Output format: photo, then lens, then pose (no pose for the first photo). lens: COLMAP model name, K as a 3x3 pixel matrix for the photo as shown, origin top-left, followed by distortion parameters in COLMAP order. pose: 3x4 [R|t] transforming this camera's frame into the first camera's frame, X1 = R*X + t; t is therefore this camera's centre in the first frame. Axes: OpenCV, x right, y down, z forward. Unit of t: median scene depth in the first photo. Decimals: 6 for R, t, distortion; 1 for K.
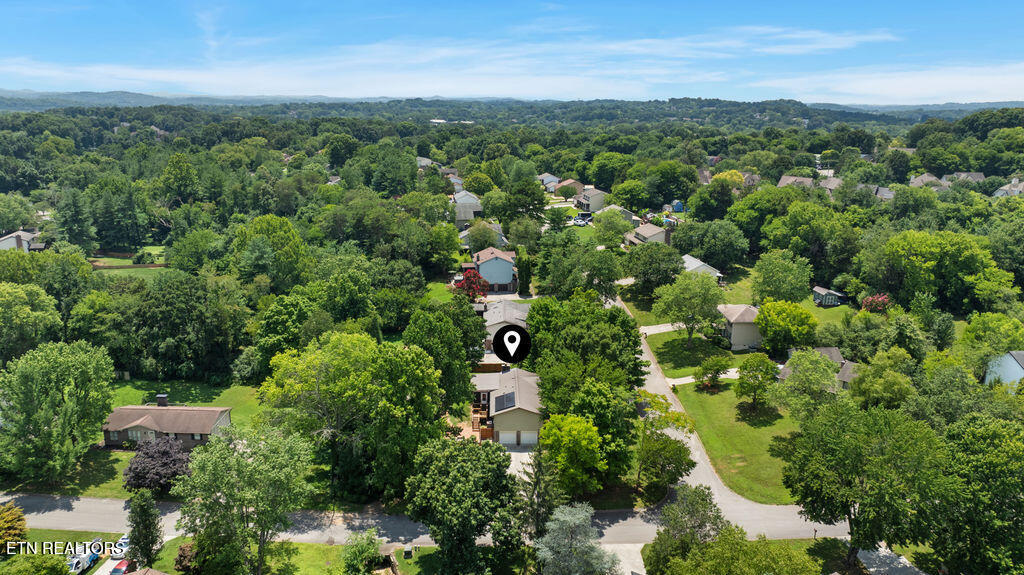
lens RADIAL K [[739.2, 0, 512.0], [0, 739.2, 287.5], [0, 0, 1]] dist [-0.004650, -0.001519]
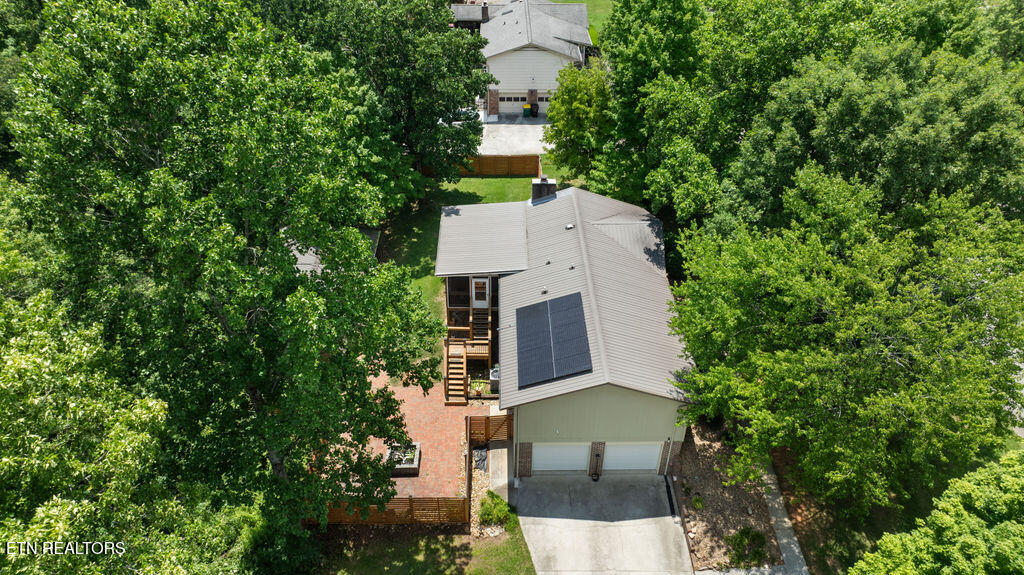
lens RADIAL K [[739.2, 0, 512.0], [0, 739.2, 287.5], [0, 0, 1]] dist [-0.004650, -0.001519]
pose [[0.999986, 0.001194, -0.005084, -0.022395], [0.000697, 0.934273, 0.356558, 0.031894], [0.005175, -0.356557, 0.934259, 0.700156]]
